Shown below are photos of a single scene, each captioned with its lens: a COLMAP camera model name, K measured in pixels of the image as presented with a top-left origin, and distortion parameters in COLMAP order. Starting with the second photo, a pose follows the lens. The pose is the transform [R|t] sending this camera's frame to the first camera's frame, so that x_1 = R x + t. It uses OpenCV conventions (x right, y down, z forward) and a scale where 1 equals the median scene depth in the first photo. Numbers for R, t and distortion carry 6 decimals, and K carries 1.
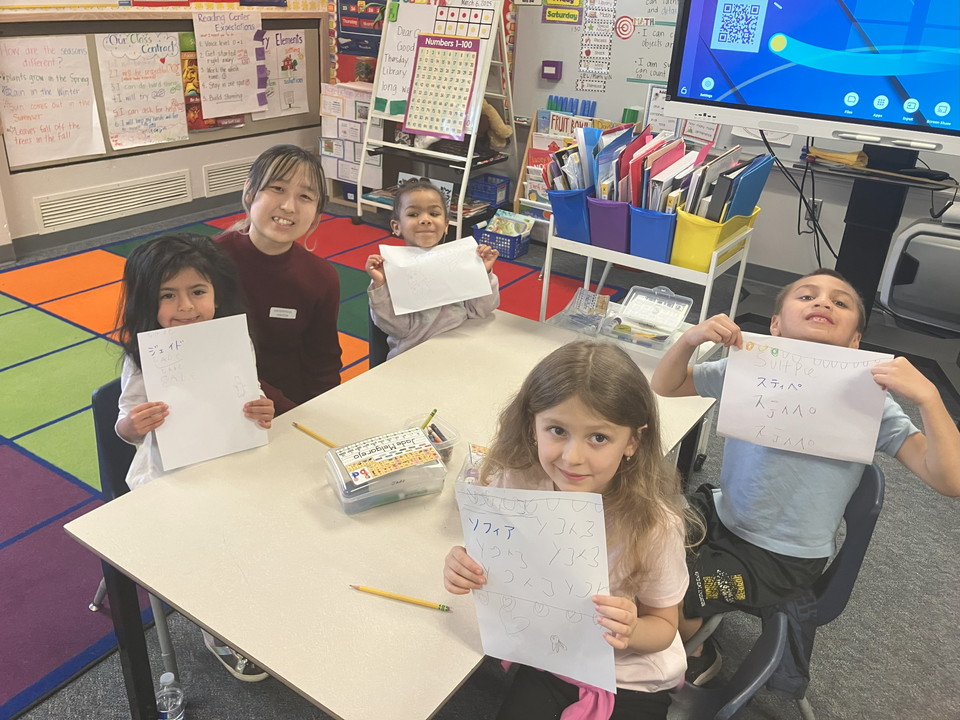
lens RADIAL K [[776.1, 0, 484.8], [0, 776.1, 344.6], [0, 0, 1]] dist [0.004392, -0.005912]
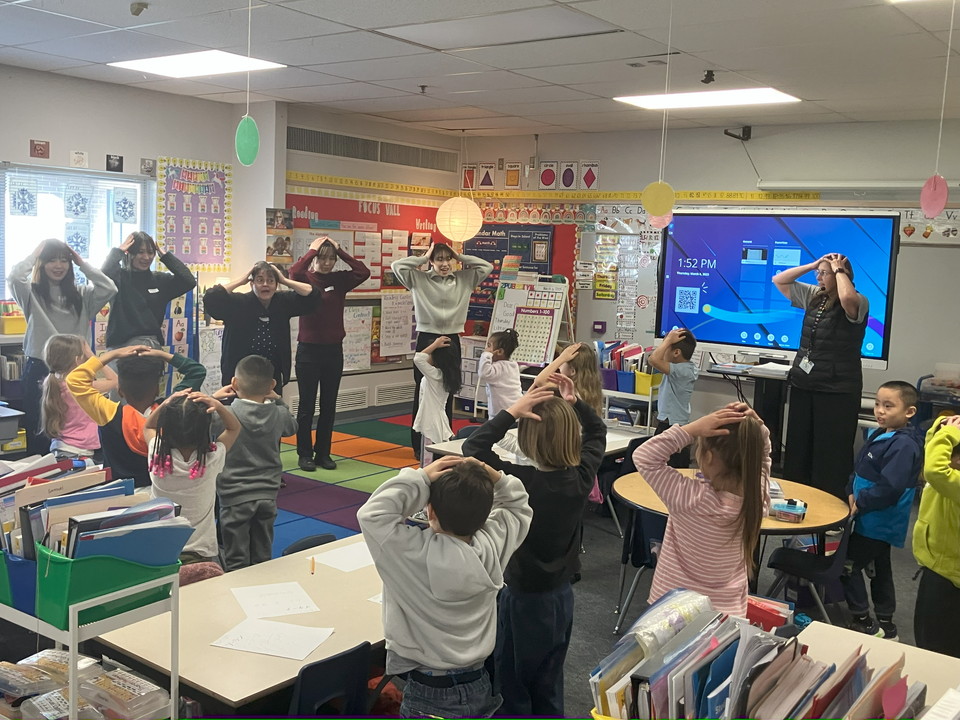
lens RADIAL K [[977.2, 0, 480.4], [0, 977.2, 359.5], [0, 0, 1]] dist [-0.078458, 0.000000]
pose [[0.996448, -0.000293, -0.084208, 0.011061], [-0.027141, 0.945512, -0.324454, 0.366430], [0.079714, 0.325587, 0.942146, -0.885554]]
